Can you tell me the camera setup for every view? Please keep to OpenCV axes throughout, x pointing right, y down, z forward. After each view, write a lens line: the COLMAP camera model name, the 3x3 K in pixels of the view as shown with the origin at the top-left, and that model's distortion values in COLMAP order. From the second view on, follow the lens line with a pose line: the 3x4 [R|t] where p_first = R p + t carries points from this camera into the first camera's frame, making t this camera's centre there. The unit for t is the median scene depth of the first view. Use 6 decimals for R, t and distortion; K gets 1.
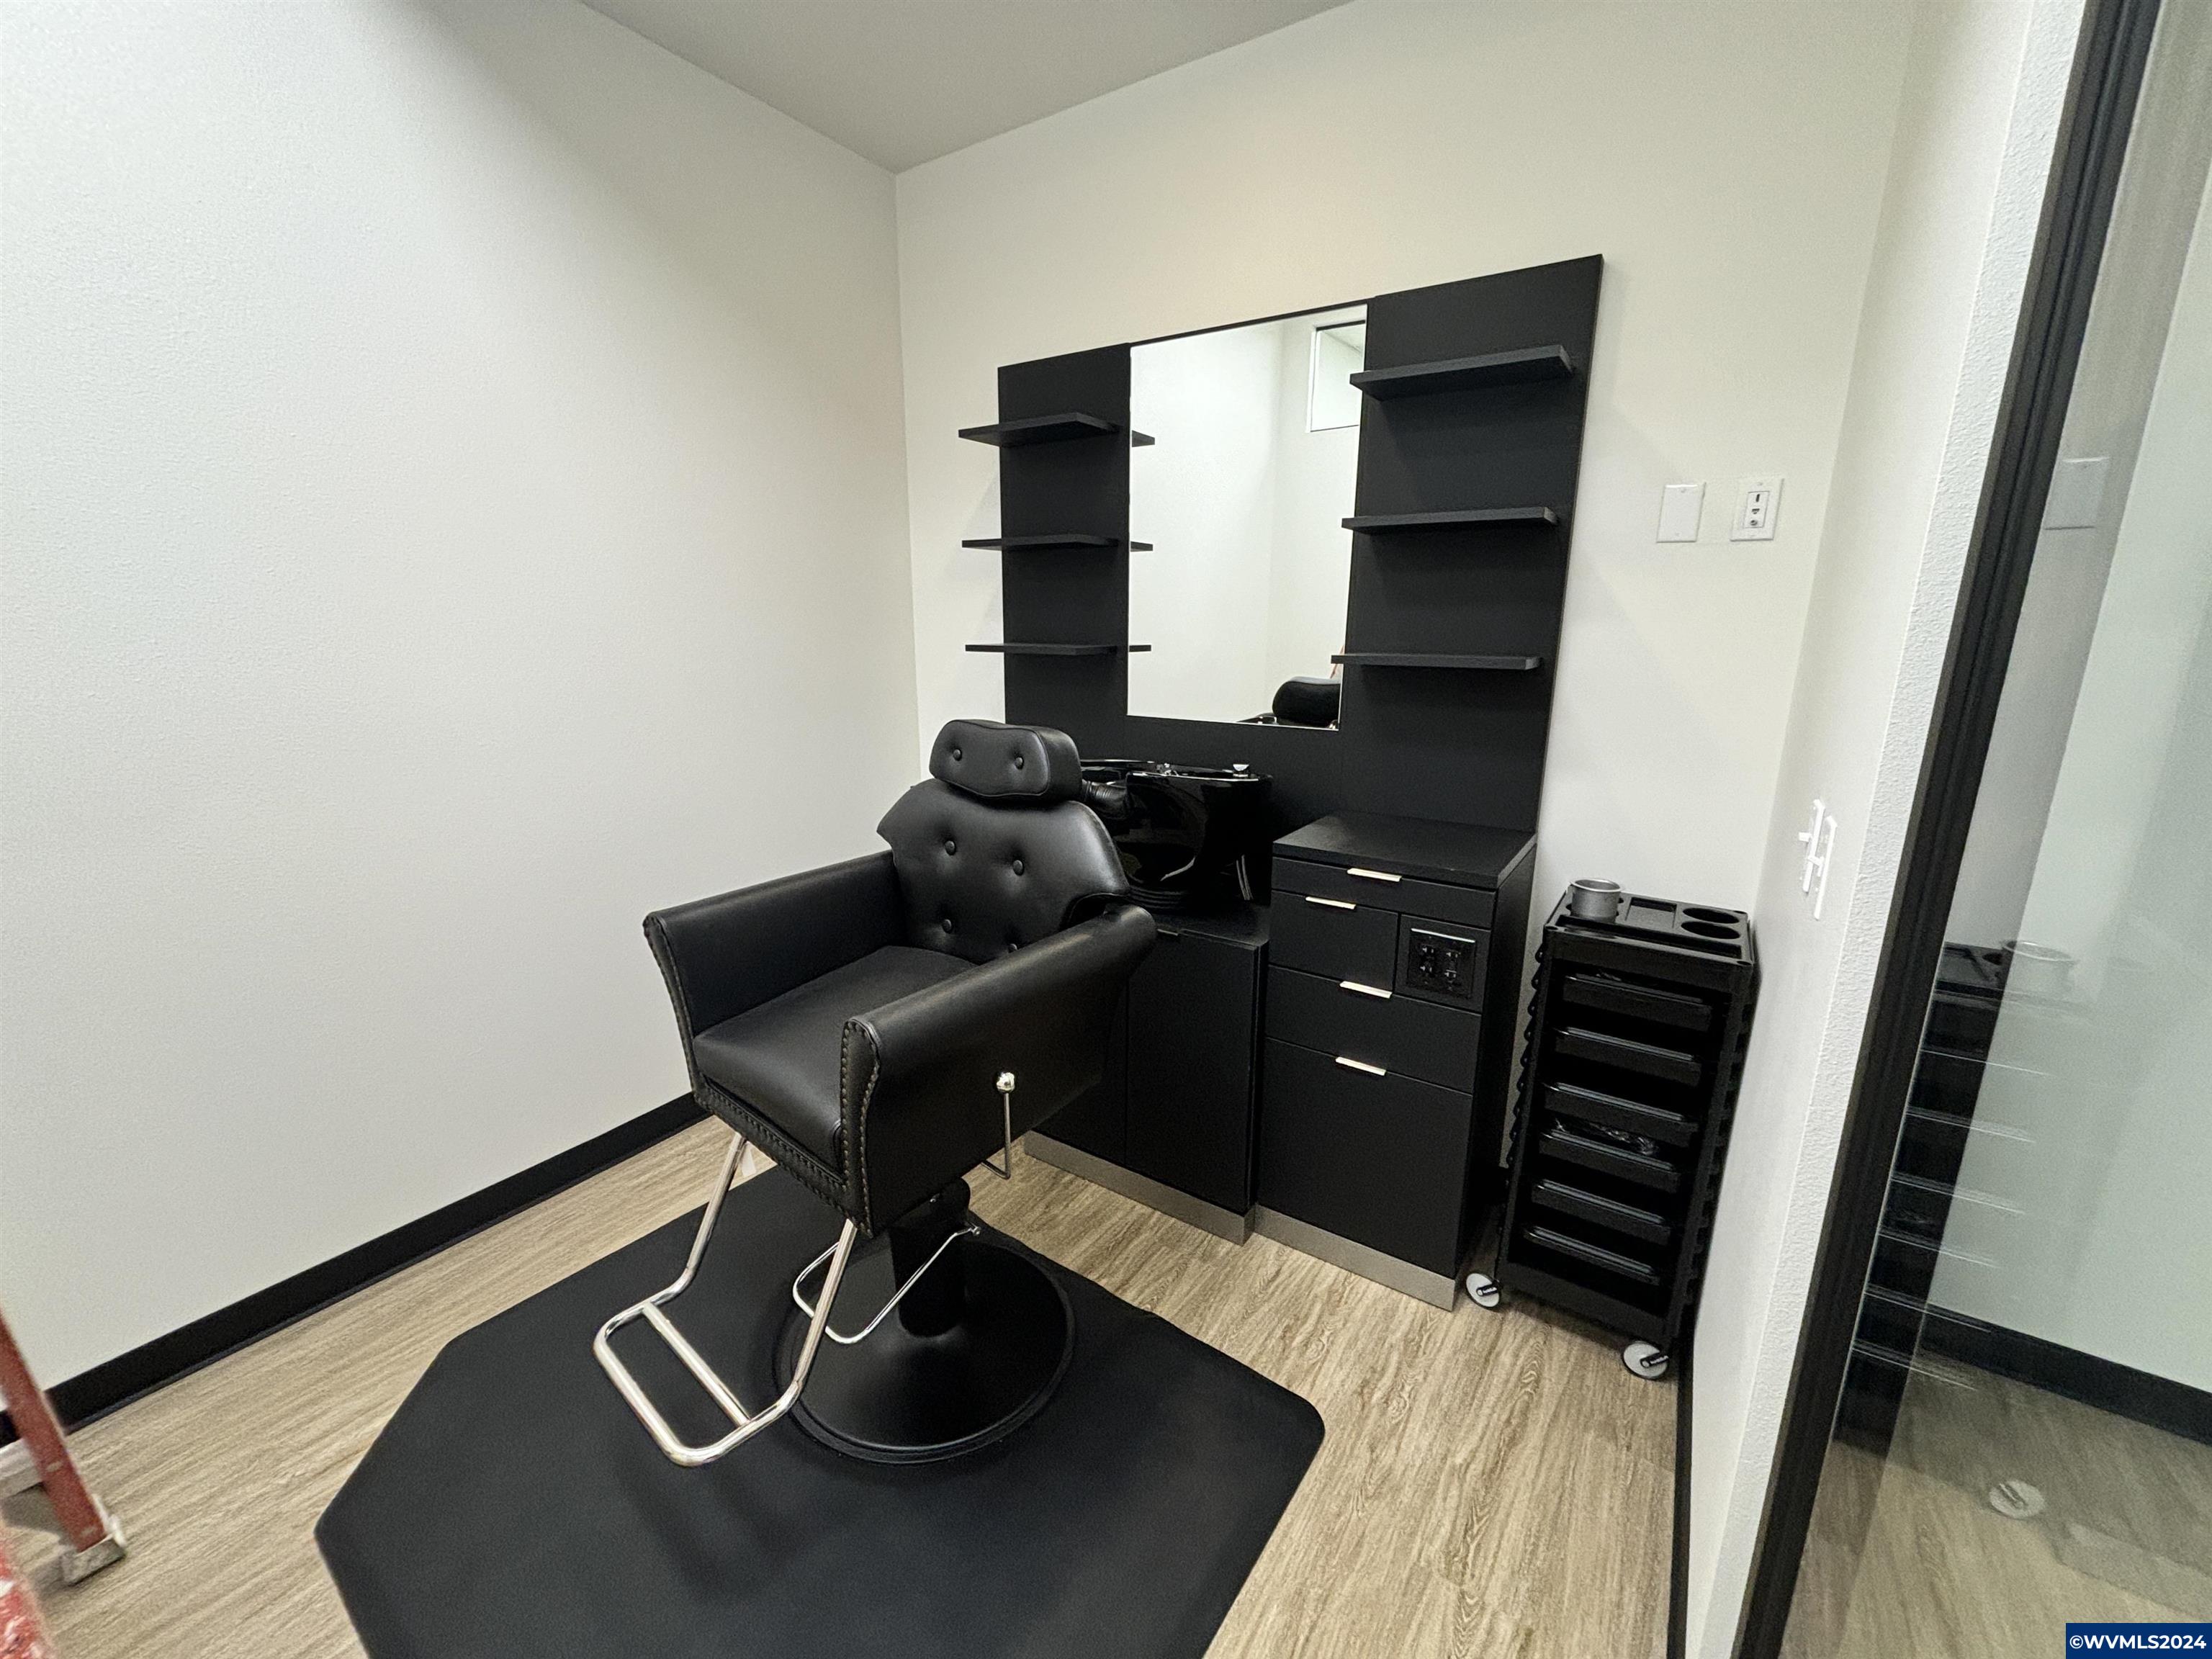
lens RADIAL K [[884.2, 0, 1173.3], [0, 884.2, 841.2], [0, 0, 1]] dist [0.003544, -0.000814]
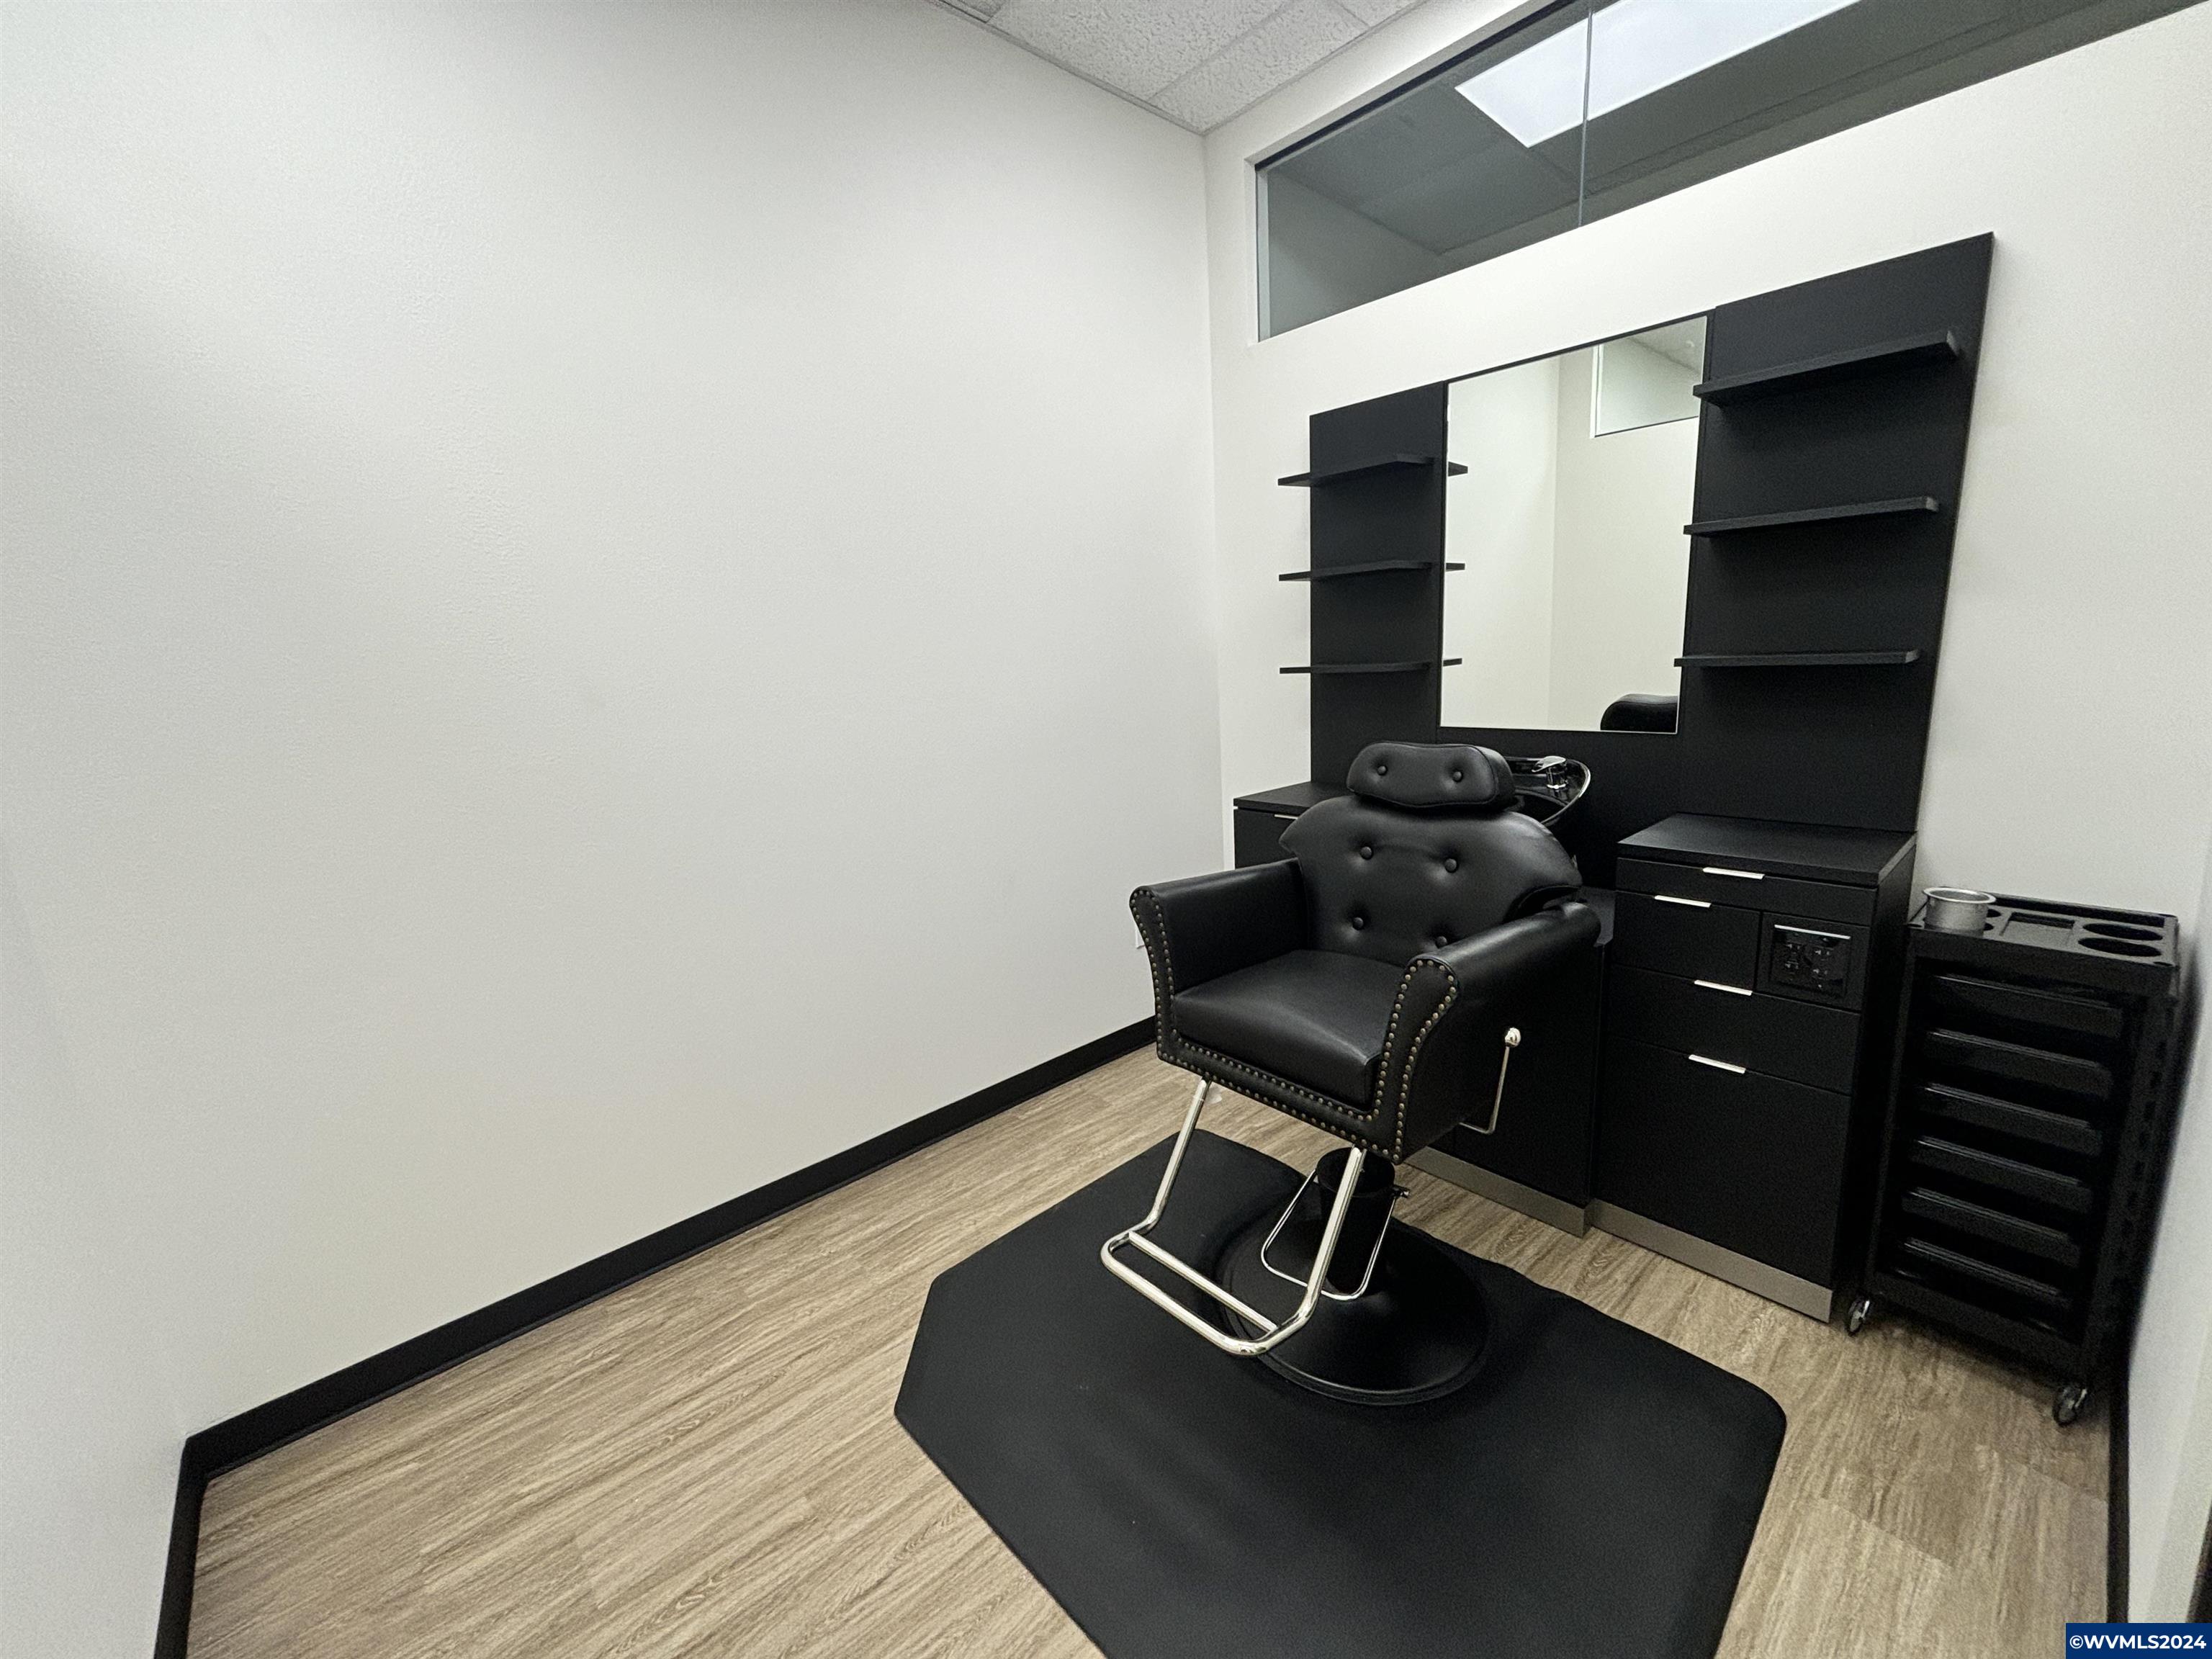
lens RADIAL K [[884.2, 0, 1133.6], [0, 884.2, 838.2], [0, 0, 1]] dist [0.003544, -0.000814]
pose [[0.977607, -0.022416, -0.209240, -0.220853], [0.020654, 0.999730, -0.010600, -0.005559], [0.209422, 0.006041, 0.977807, -0.131119]]
